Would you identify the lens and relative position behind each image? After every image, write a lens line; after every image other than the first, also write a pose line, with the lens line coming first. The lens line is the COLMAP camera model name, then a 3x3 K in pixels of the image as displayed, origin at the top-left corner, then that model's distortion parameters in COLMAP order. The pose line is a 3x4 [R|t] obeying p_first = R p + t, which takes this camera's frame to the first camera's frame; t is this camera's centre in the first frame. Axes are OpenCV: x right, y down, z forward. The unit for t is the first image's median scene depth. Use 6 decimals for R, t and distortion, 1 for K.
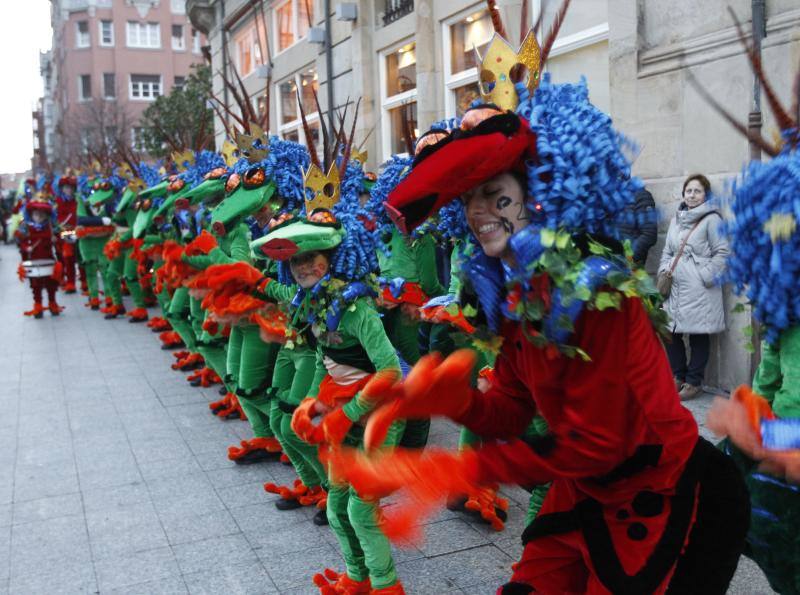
lens RADIAL K [[692.1, 0, 400.6], [0, 692.1, 251.8], [0, 0, 1]] dist [-0.013259, 0.000477]
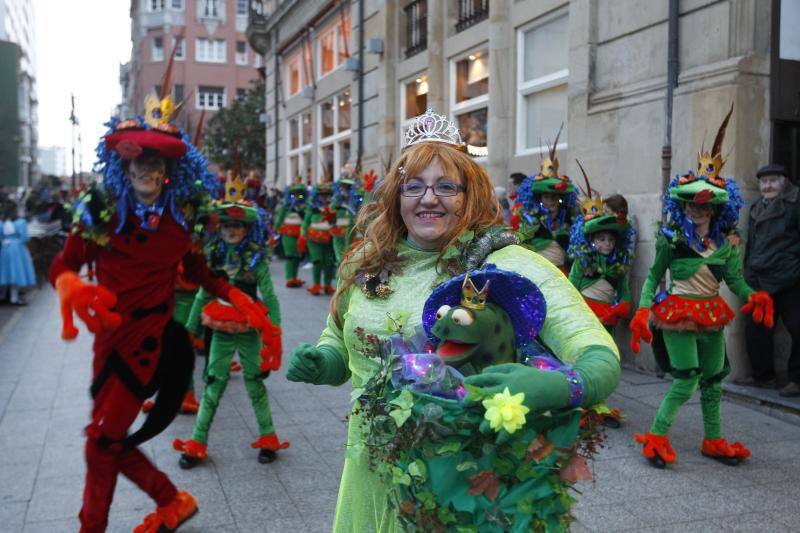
lens RADIAL K [[748.6, 0, 400.0], [0, 748.6, 266.5], [0, 0, 1]] dist [0.009069, 0.000654]
pose [[0.993464, 0.047353, -0.103858, 0.098757], [-0.047491, 0.998871, 0.001146, 0.021676], [0.103795, 0.003794, 0.994592, -0.230132]]
